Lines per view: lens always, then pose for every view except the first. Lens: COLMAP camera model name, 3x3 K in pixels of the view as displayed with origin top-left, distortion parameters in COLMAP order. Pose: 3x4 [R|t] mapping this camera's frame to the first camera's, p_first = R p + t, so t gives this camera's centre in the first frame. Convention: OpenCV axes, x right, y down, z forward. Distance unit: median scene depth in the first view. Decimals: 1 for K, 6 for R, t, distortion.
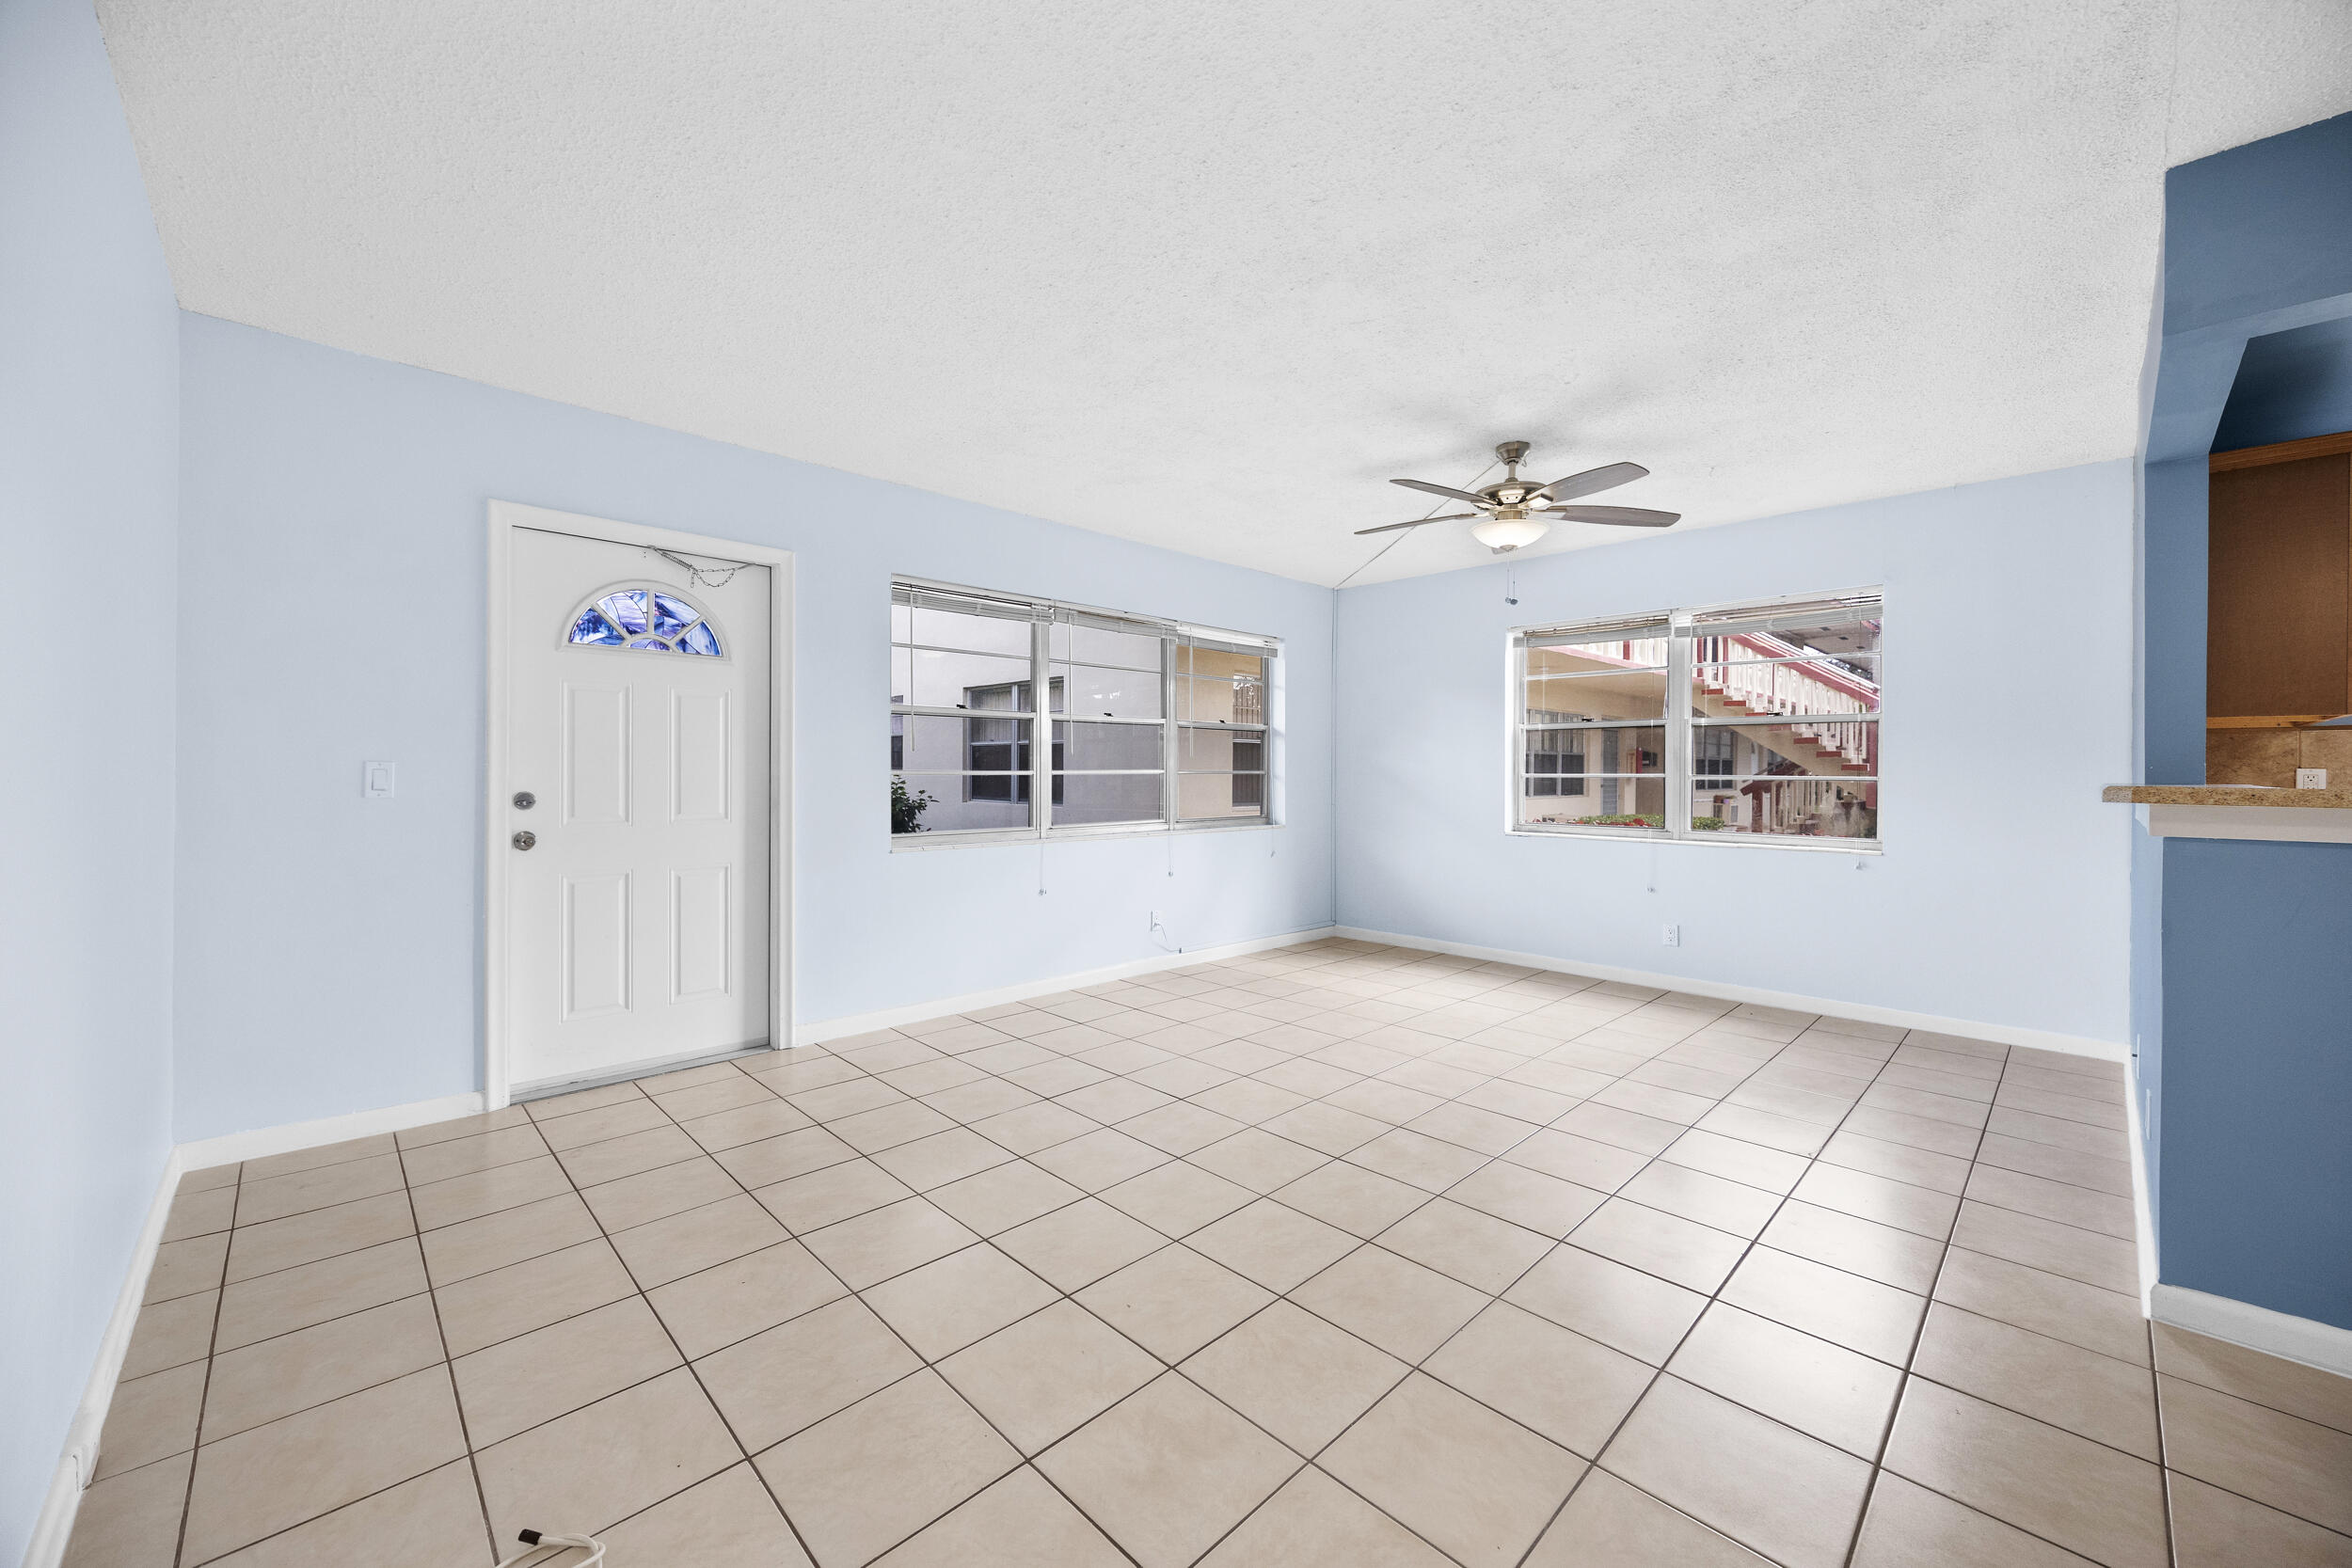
lens RADIAL K [[896.3, 0, 1183.7], [0, 896.3, 772.9], [0, 0, 1]] dist [-0.001509, -0.000188]
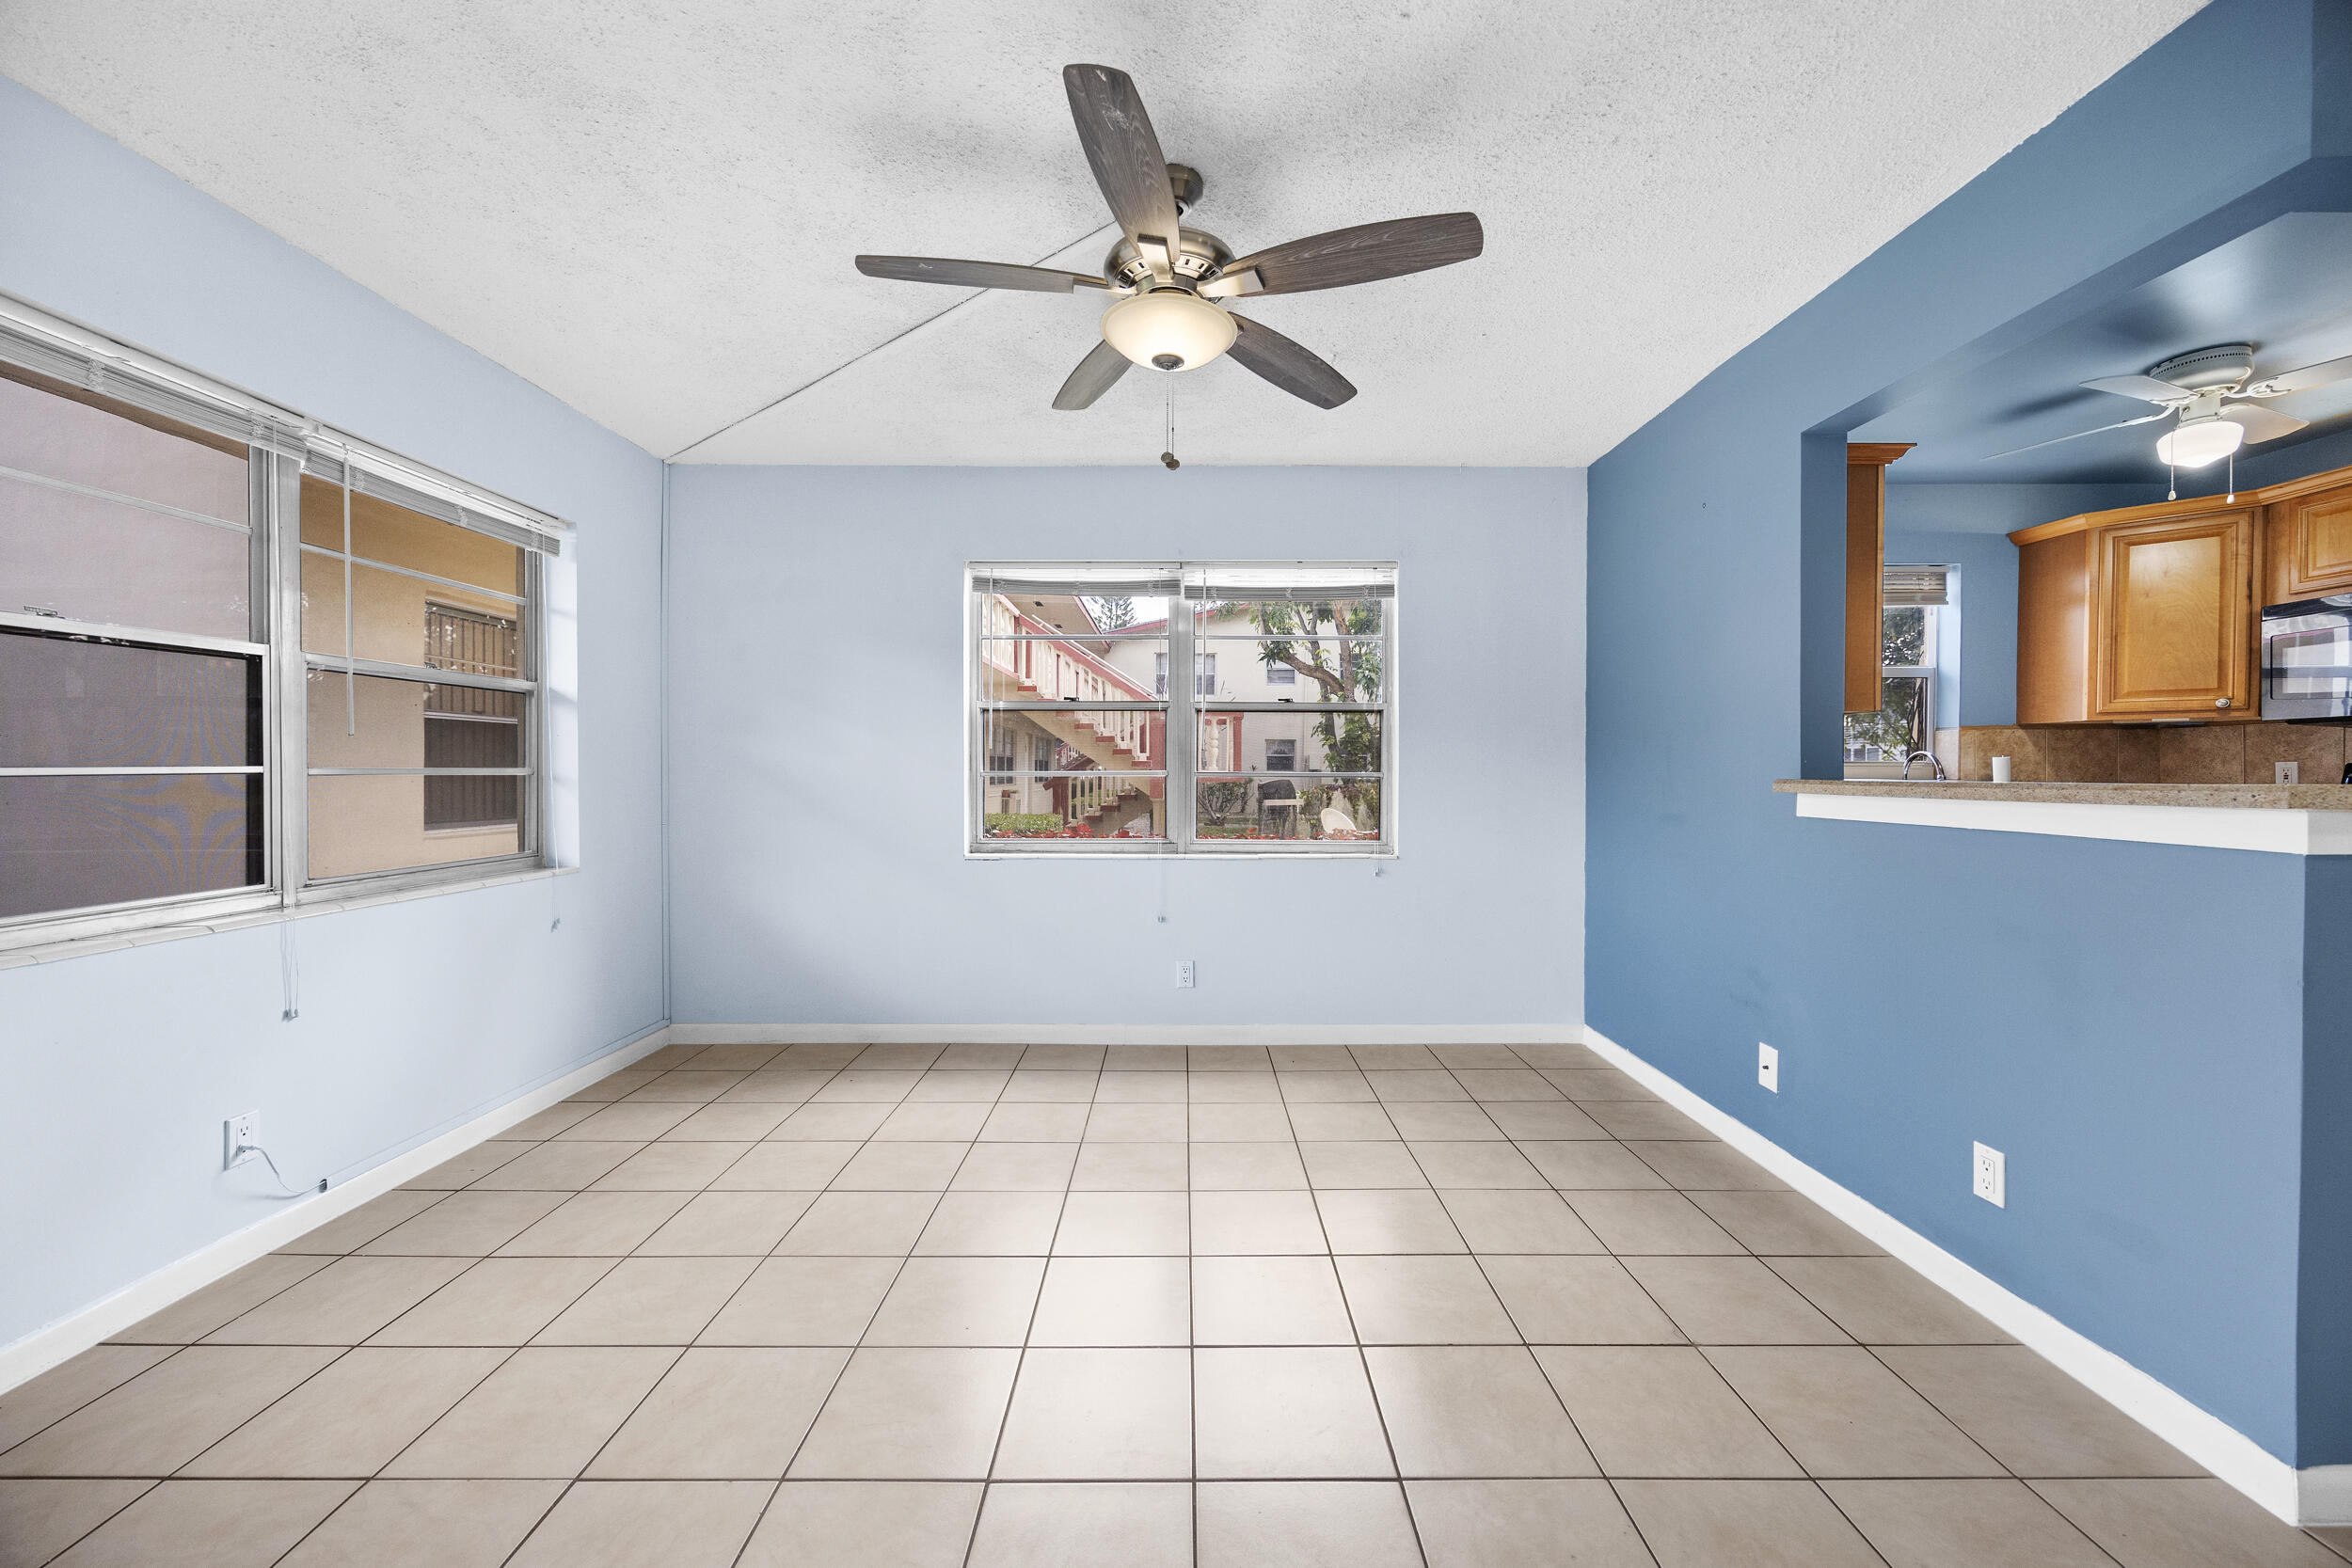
lens RADIAL K [[892.8, 0, 1182.6], [0, 892.8, 778.0], [0, 0, 1]] dist [-0.003291, -0.000131]
pose [[0.702061, -0.010180, 0.712044, -0.024623], [0.003634, 0.999936, 0.010713, -0.000783], [-0.712107, -0.004933, 0.702053, 0.607017]]
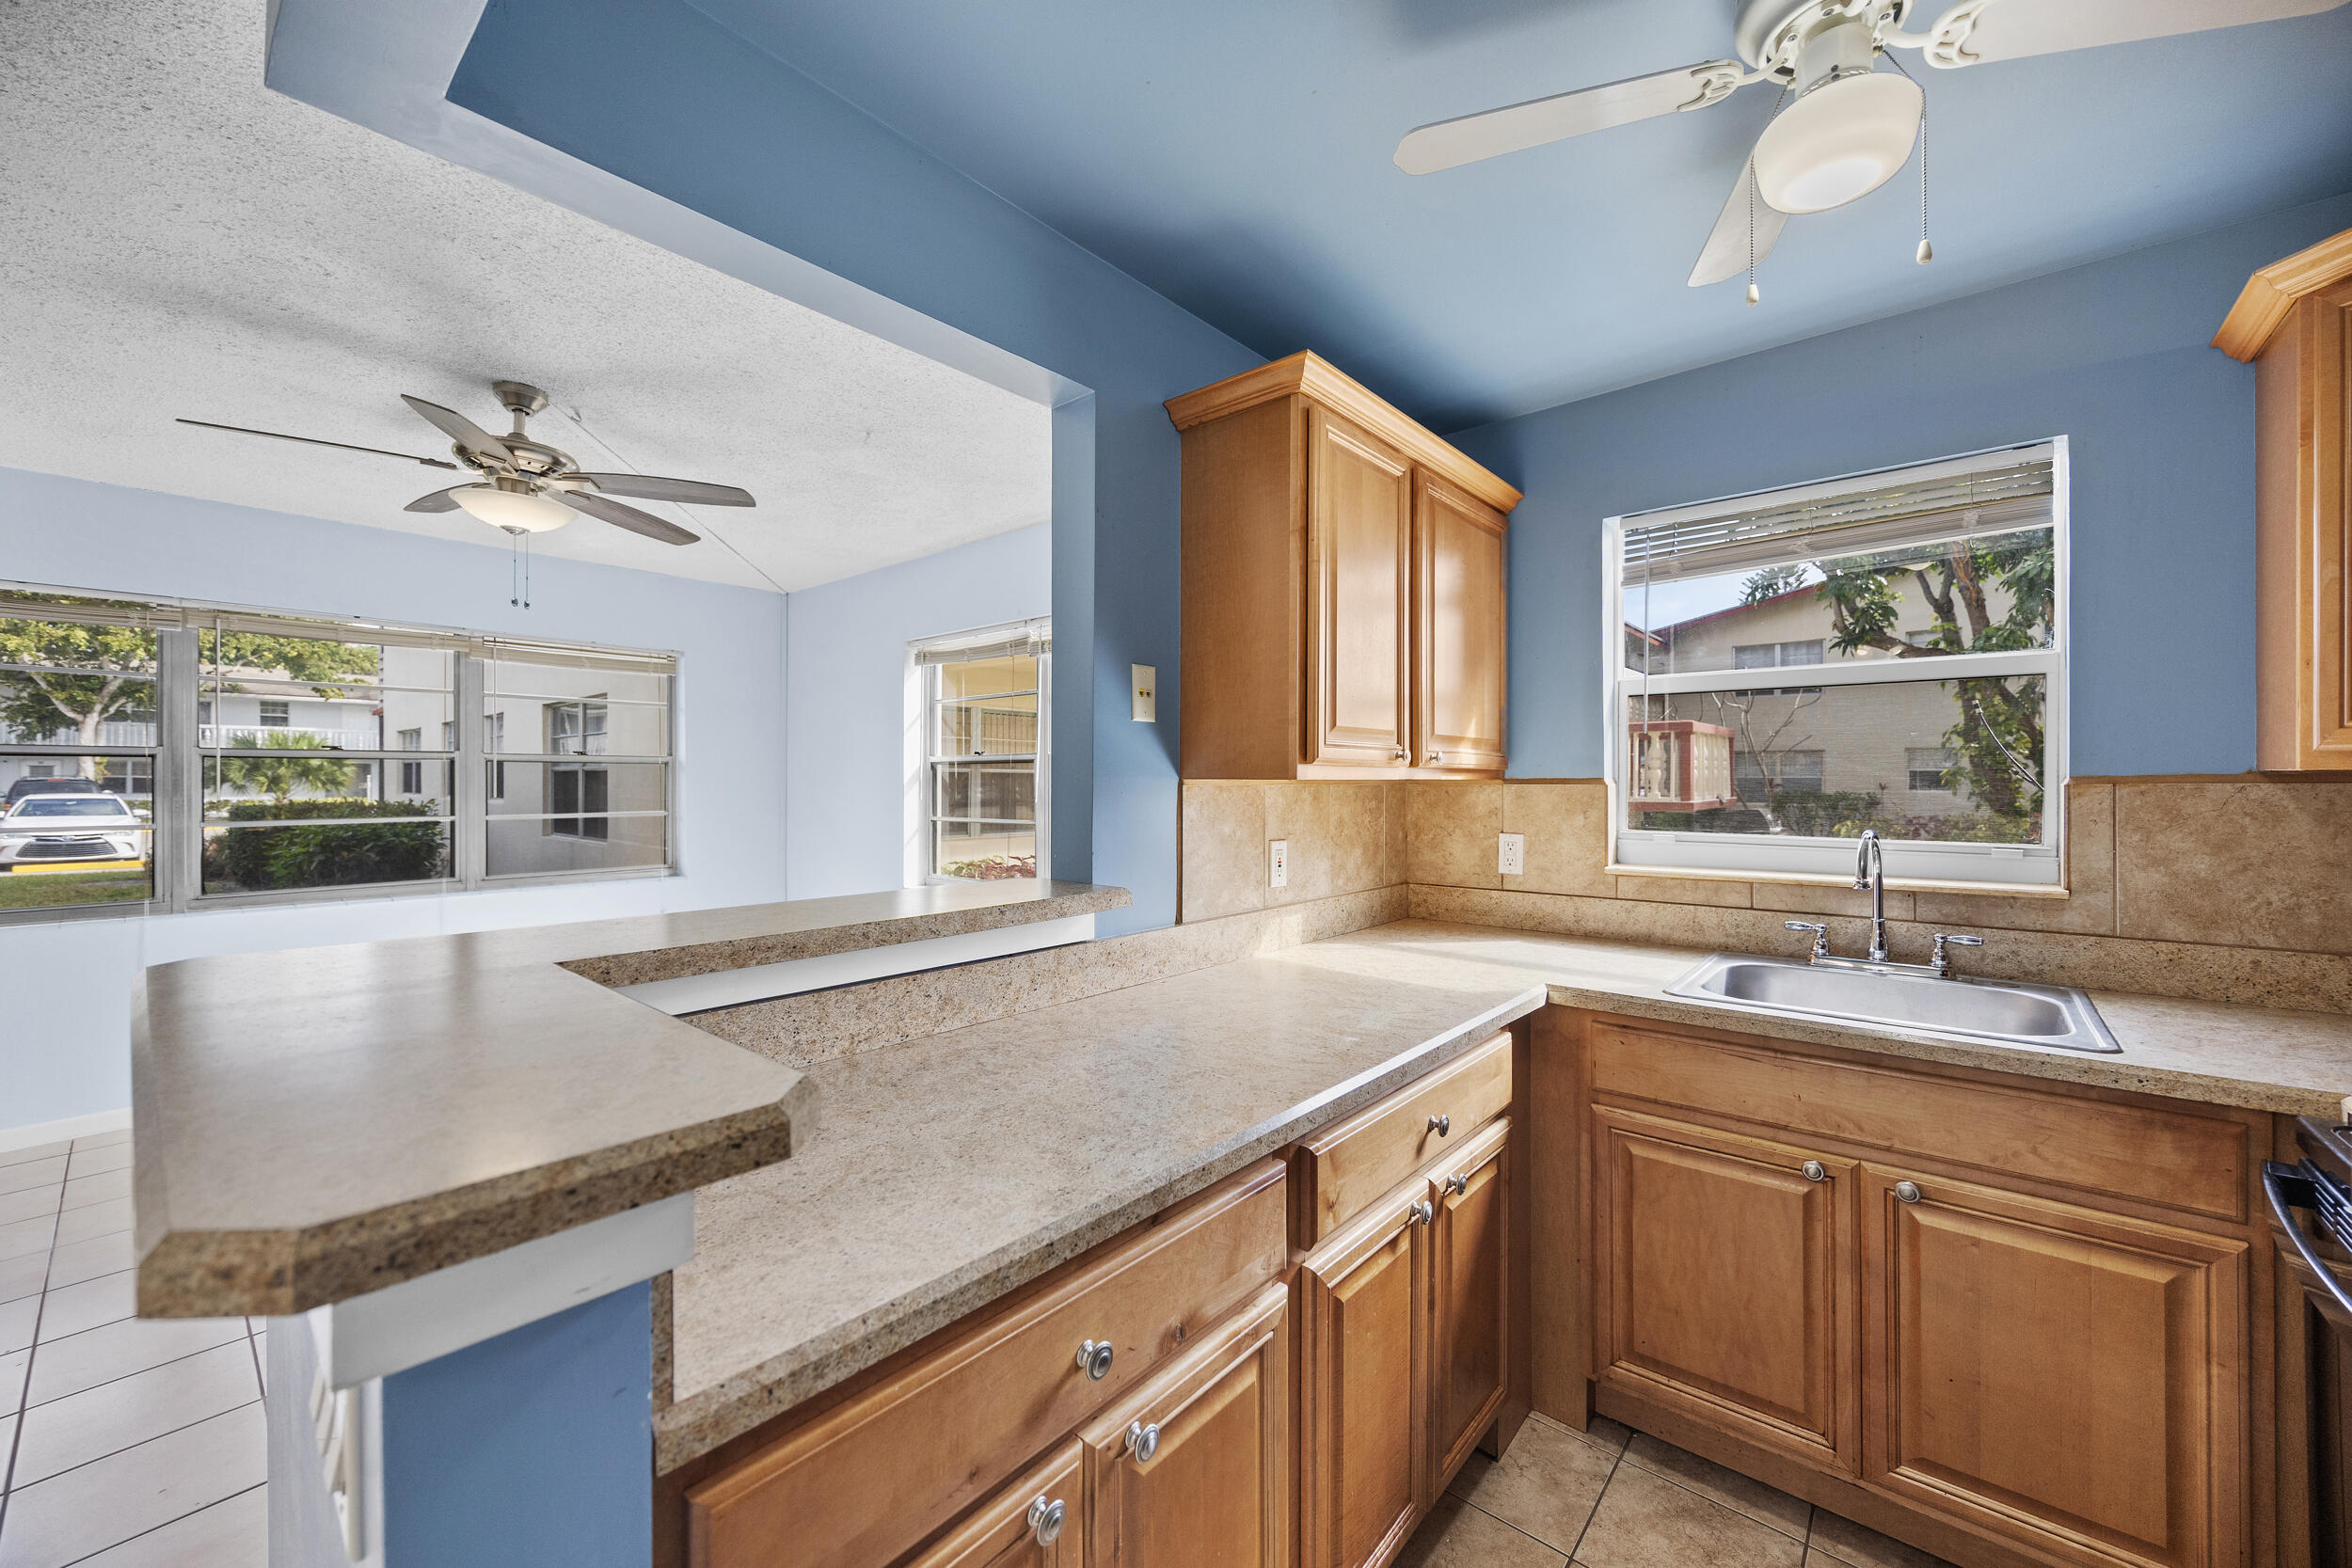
lens RADIAL K [[892.8, 0, 1182.6], [0, 892.8, 778.0], [0, 0, 1]] dist [-0.003291, -0.000131]
pose [[0.996023, -0.002429, 0.089066, 0.836058], [0.002957, 0.999979, -0.005800, -0.045222], [-0.089050, 0.006040, 0.996009, 0.237974]]
